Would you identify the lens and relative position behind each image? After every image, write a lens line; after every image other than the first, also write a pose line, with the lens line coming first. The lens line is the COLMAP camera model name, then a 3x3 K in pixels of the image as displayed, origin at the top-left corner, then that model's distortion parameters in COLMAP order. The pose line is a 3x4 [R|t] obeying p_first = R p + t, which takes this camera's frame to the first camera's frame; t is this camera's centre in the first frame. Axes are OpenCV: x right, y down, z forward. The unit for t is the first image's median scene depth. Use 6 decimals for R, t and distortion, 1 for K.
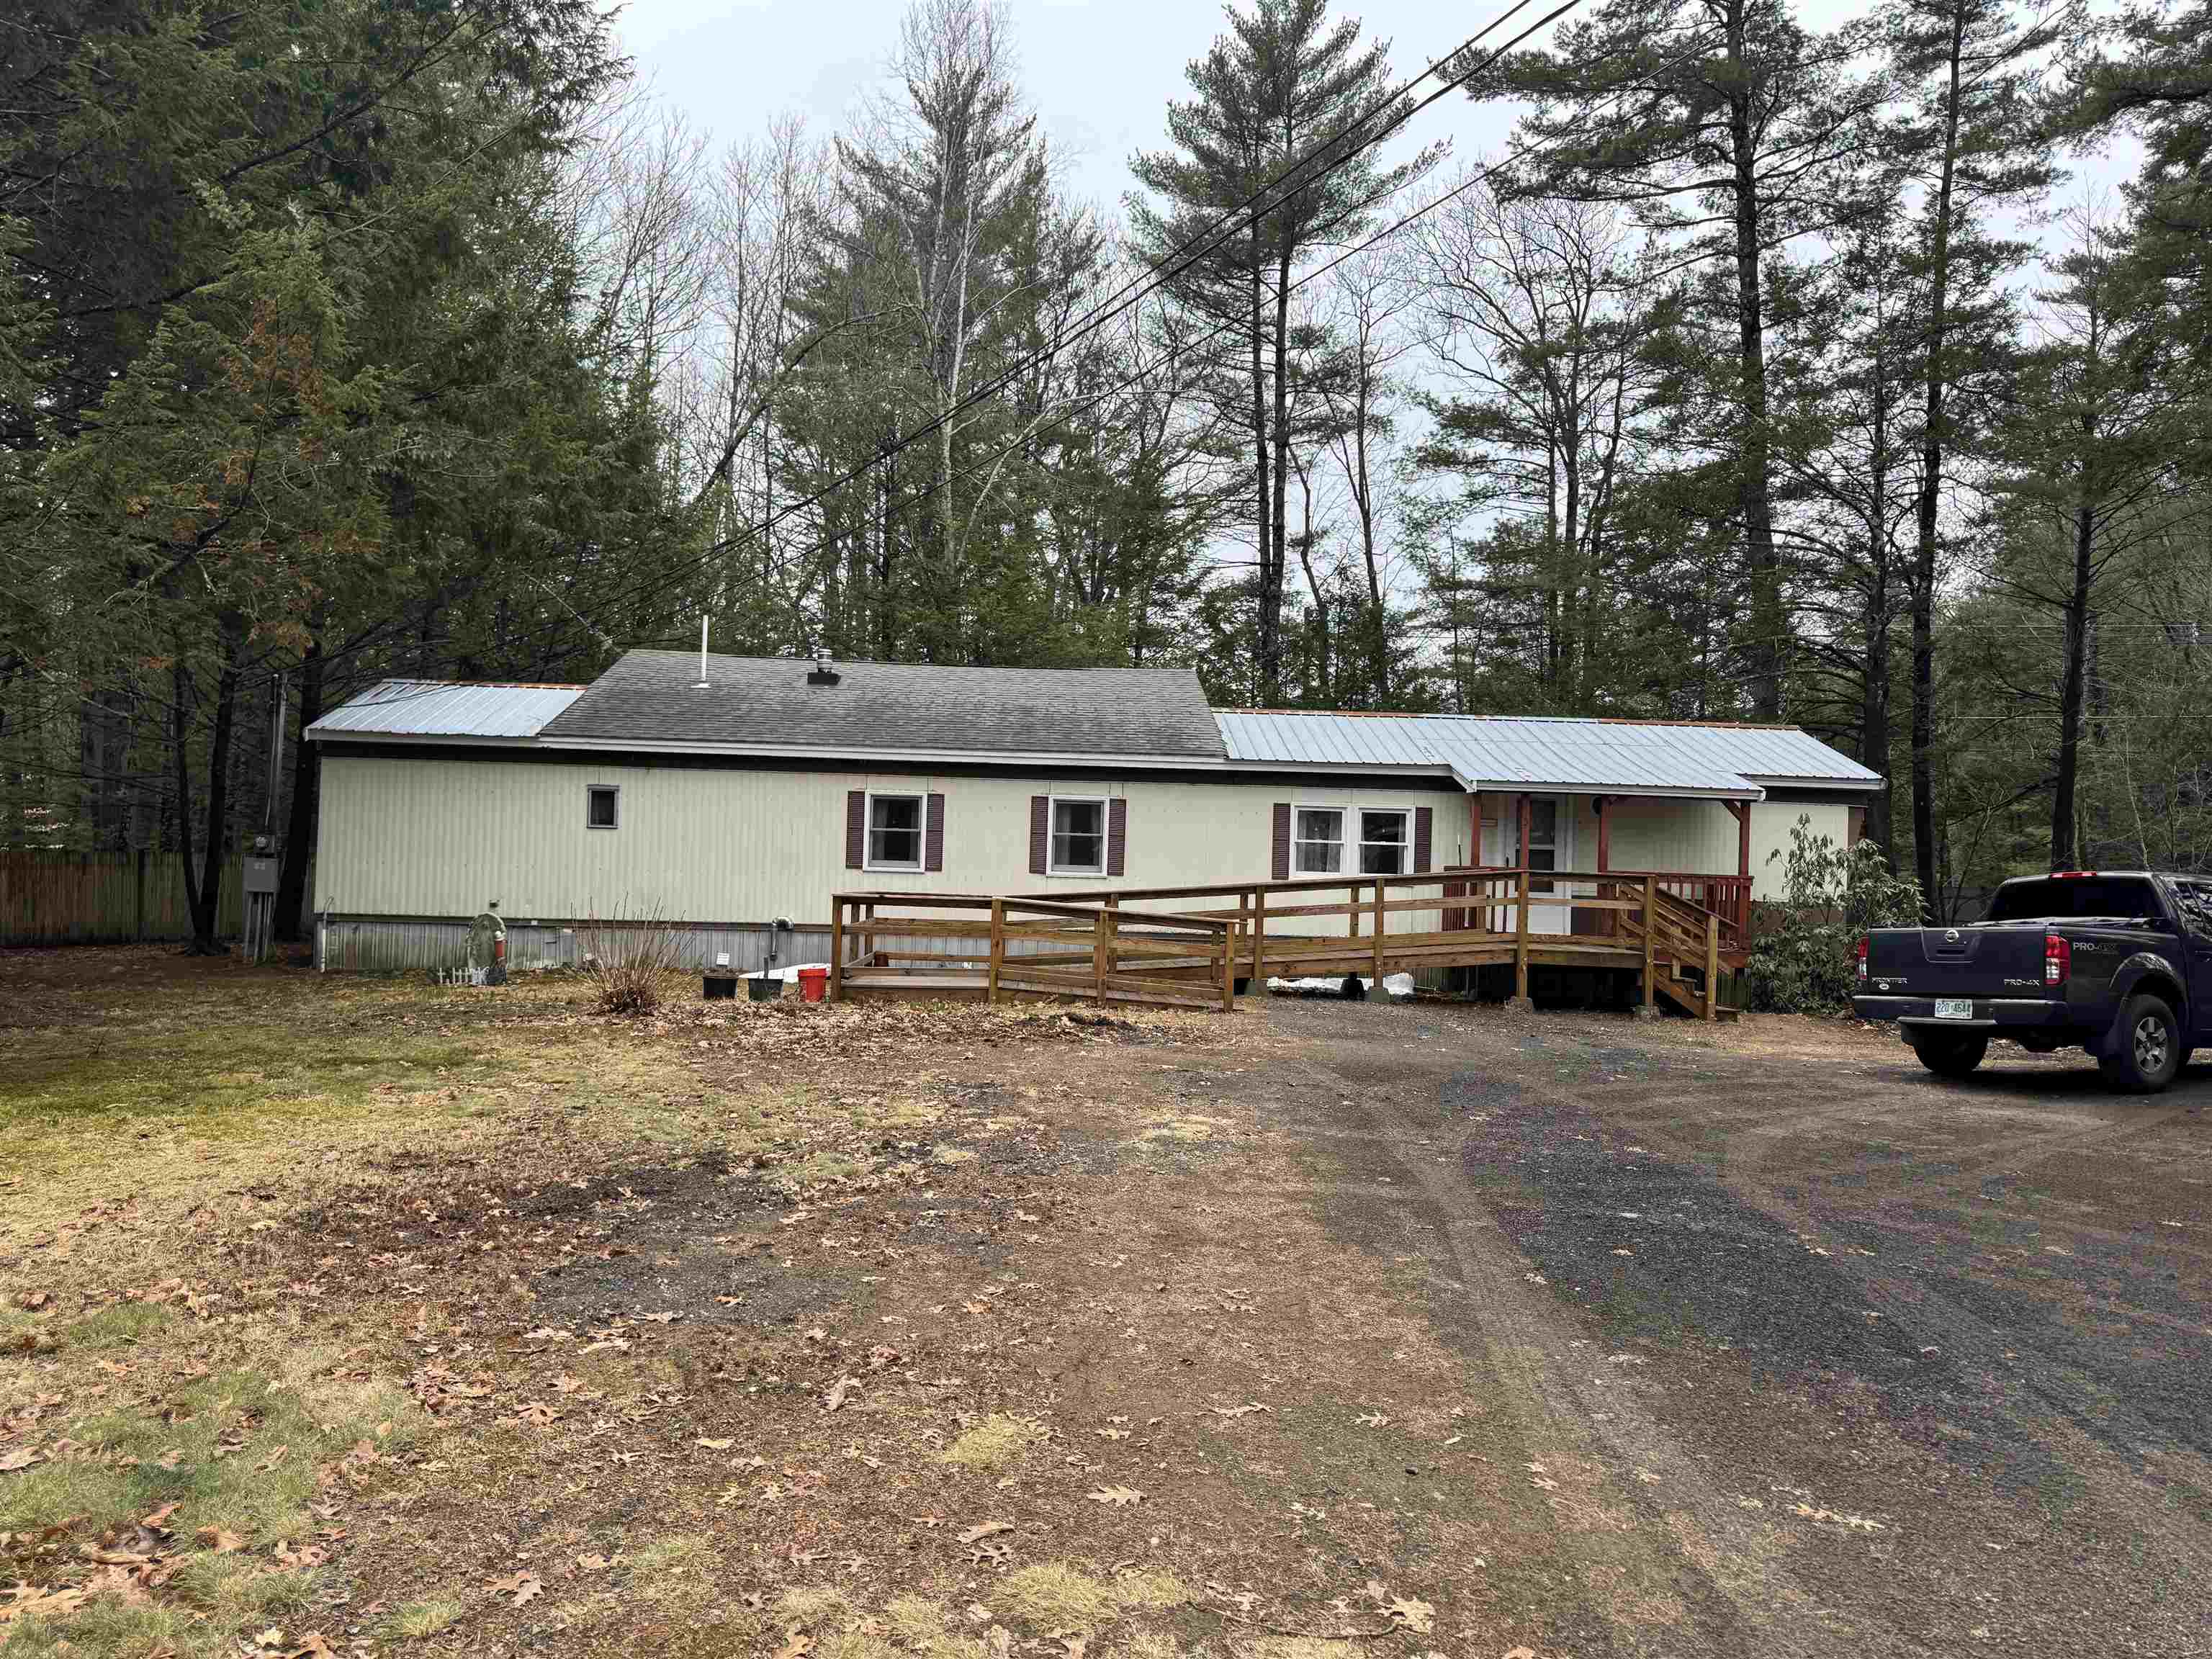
lens RADIAL K [[1574.7, 0, 1107.4], [0, 1574.7, 832.3], [0, 0, 1]] dist [0.012694, 0.003911]
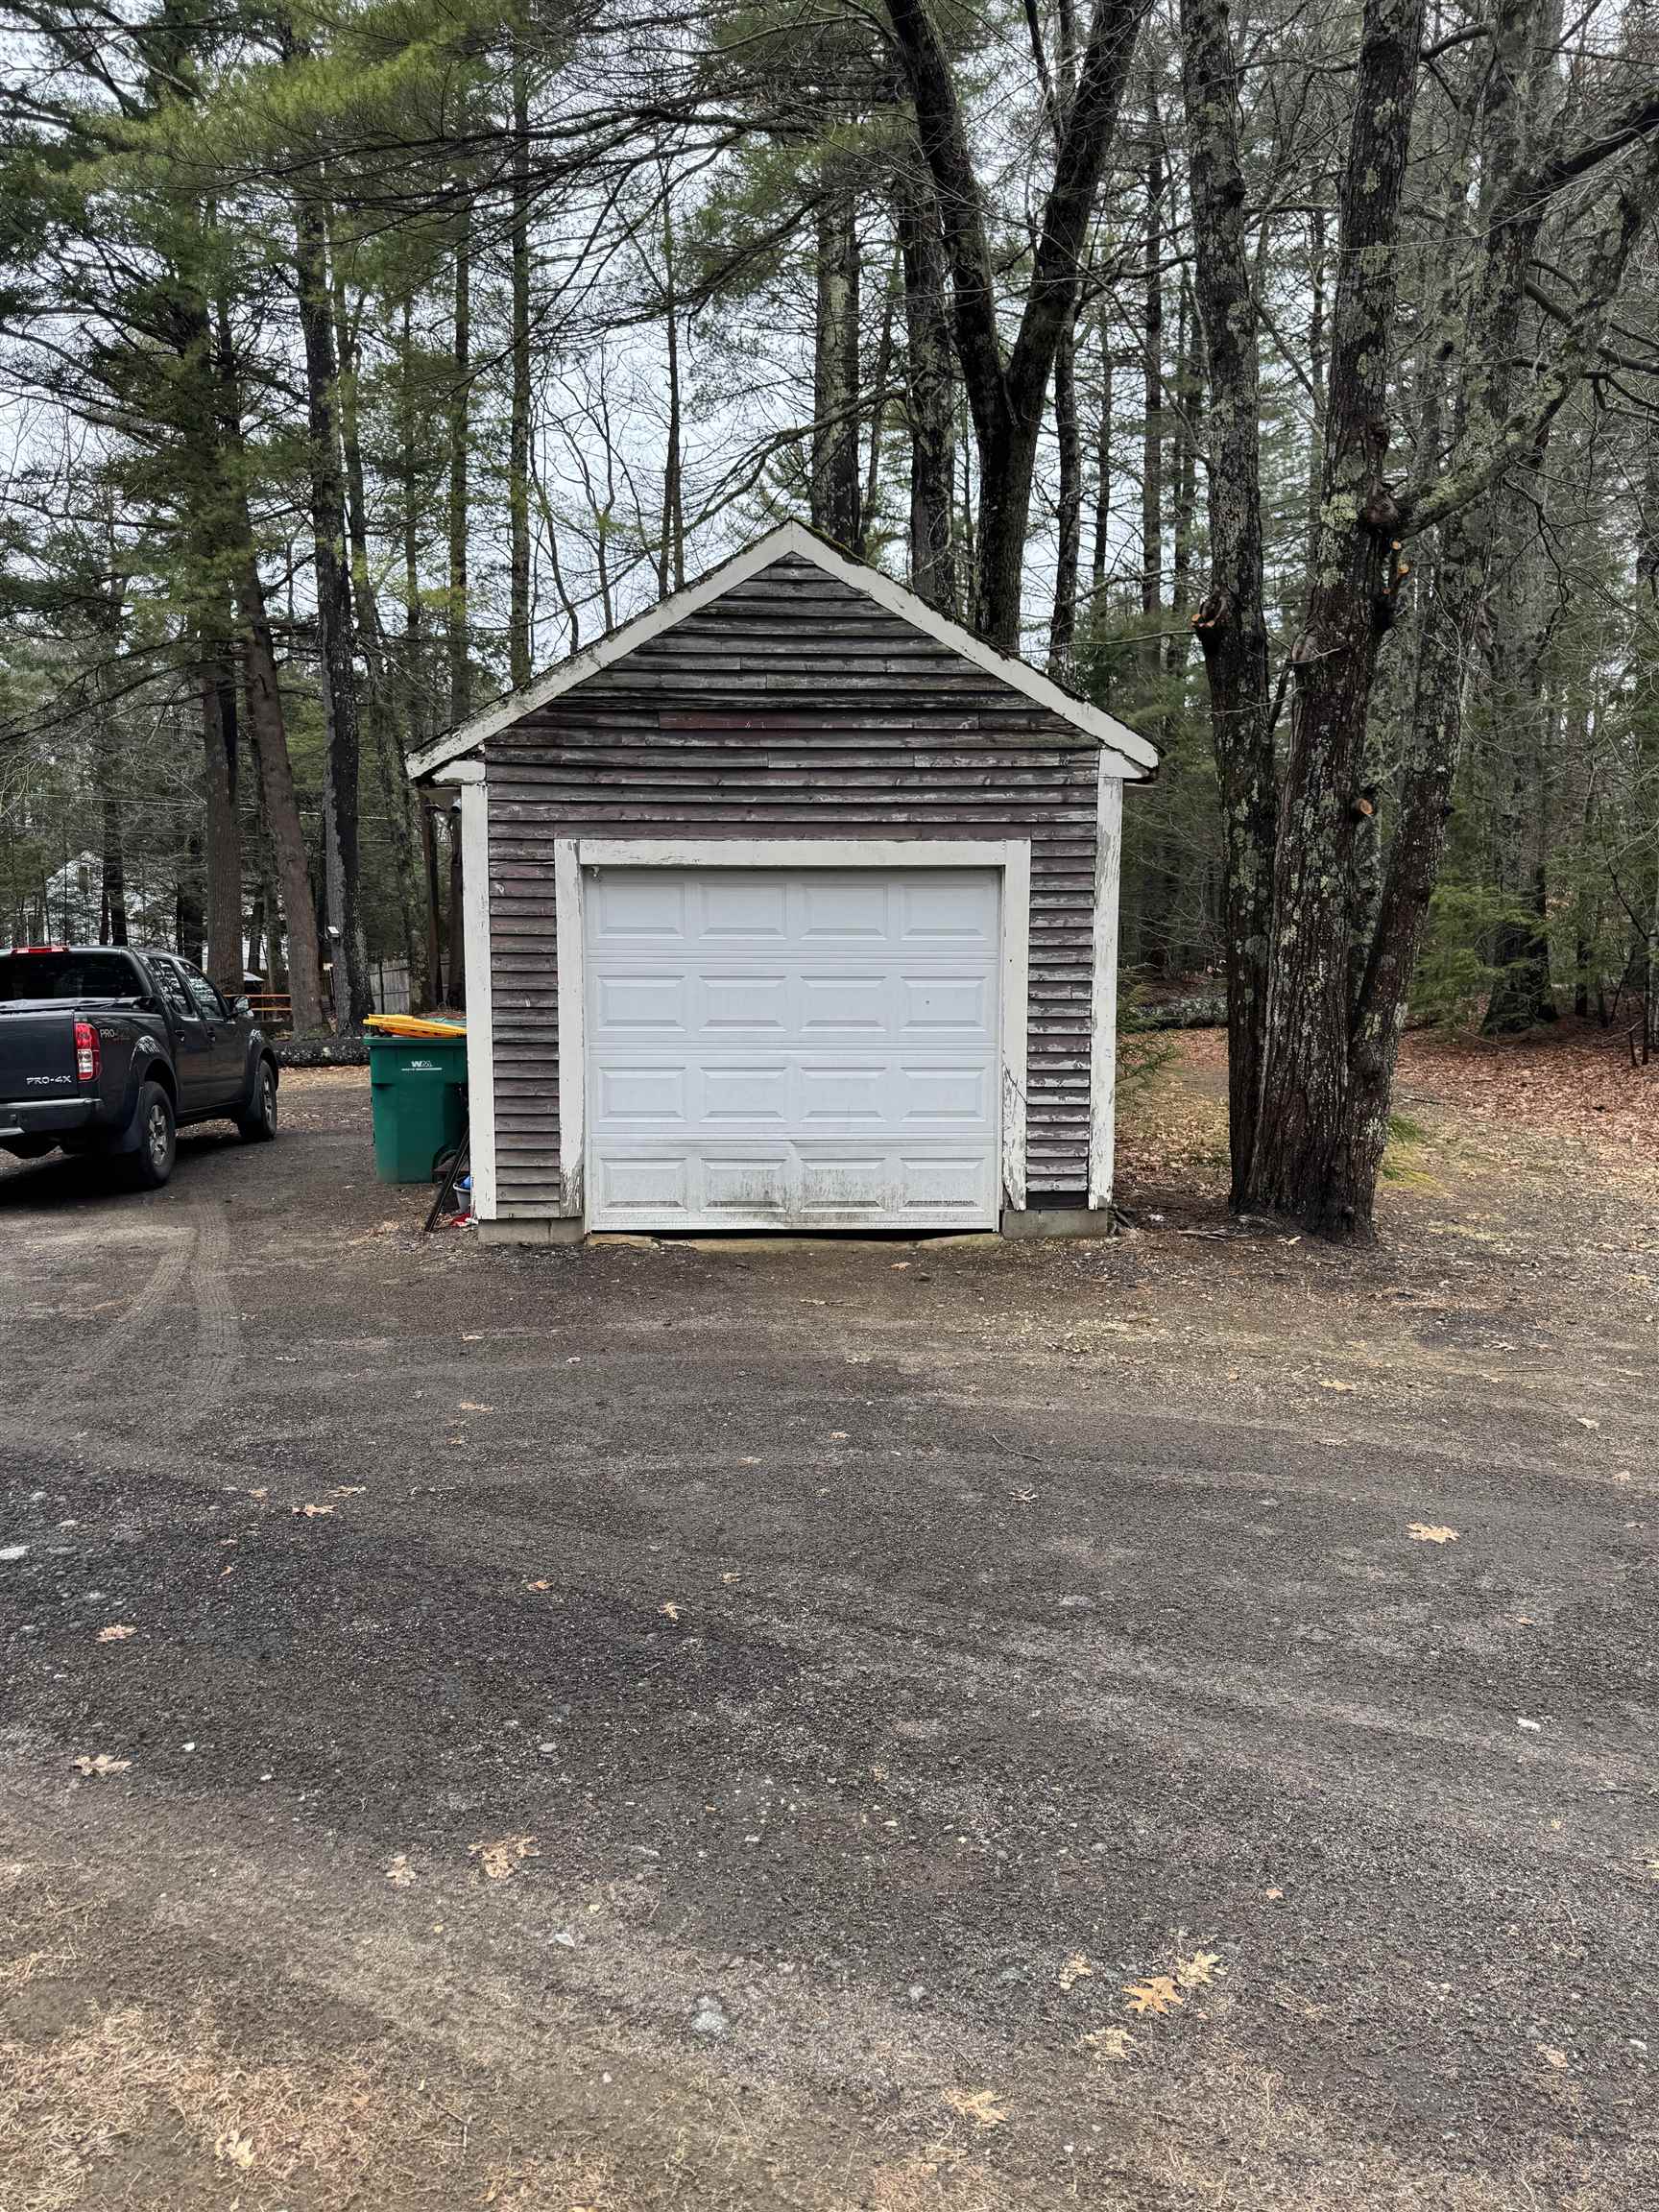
lens RADIAL K [[1574.7, 0, 829.0], [0, 1574.7, 1108.2], [0, 0, 1]] dist [0.012694, 0.003911]
pose [[0.359003, -0.100962, 0.927860, -0.111753], [-0.021552, 0.992970, 0.116386, 0.007516], [-0.933087, -0.061780, 0.354304, 0.693423]]
